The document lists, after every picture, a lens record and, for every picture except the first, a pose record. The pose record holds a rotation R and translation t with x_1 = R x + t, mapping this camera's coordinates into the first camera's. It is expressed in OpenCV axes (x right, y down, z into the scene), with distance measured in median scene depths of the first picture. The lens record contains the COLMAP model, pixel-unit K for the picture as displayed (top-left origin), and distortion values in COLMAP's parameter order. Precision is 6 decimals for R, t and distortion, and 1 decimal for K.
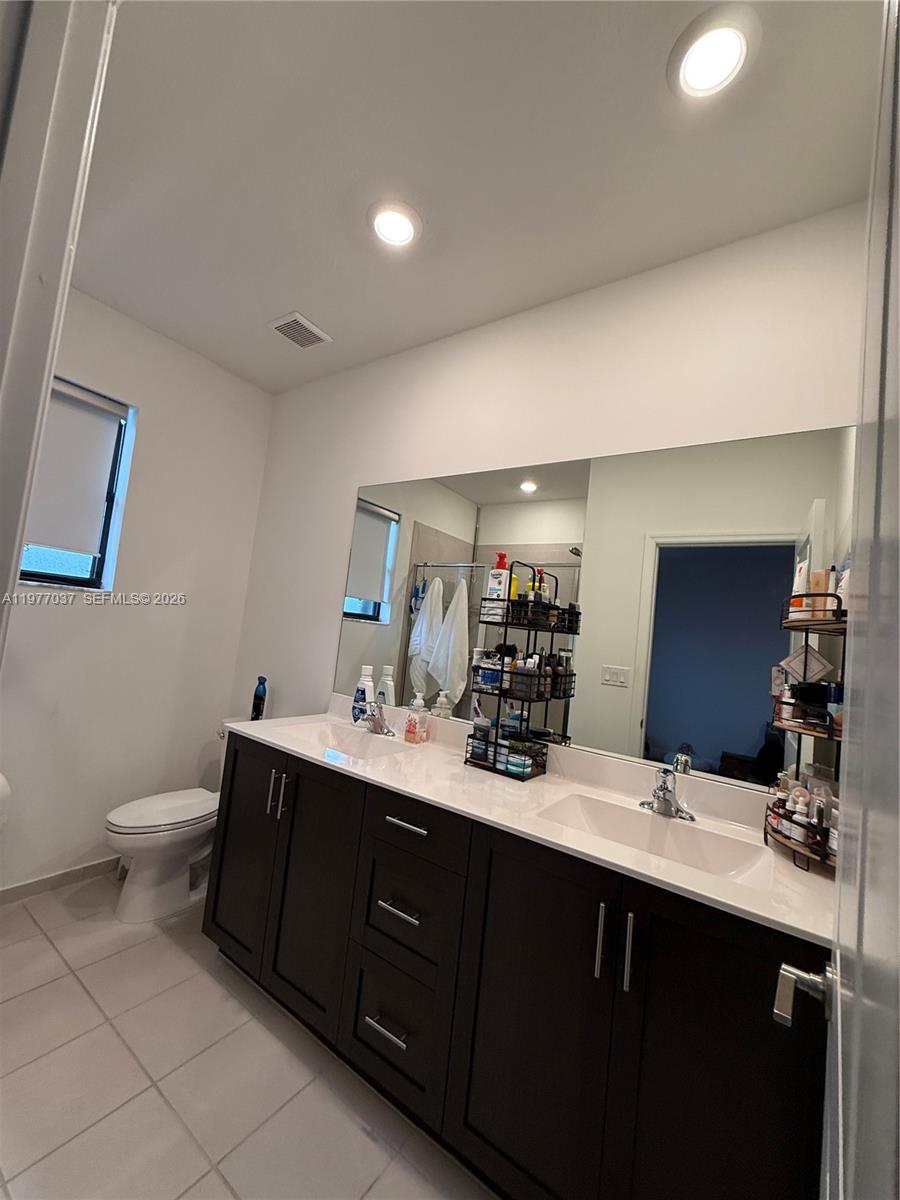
lens RADIAL K [[480.0, 0, 440.3], [0, 480.0, 598.5], [0, 0, 1]] dist [0.001524, 0.000421]
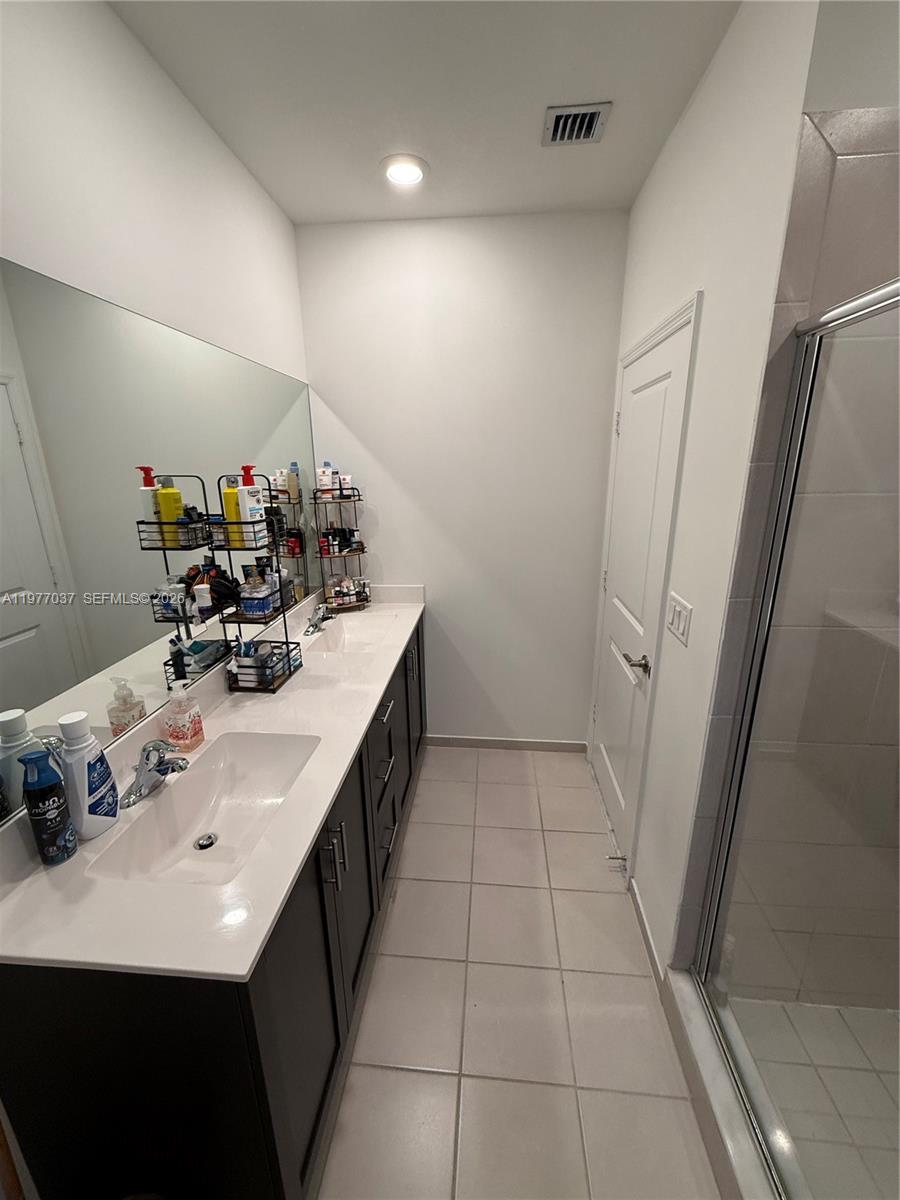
lens RADIAL K [[480.0, 0, 448.9], [0, 480.0, 598.2], [0, 0, 1]] dist [0.001524, 0.000421]
pose [[-0.506081, -0.337412, 0.793748, -0.844250], [-0.112190, 0.938236, 0.327301, -0.199104], [-0.855158, 0.076591, -0.512678, 1.187814]]
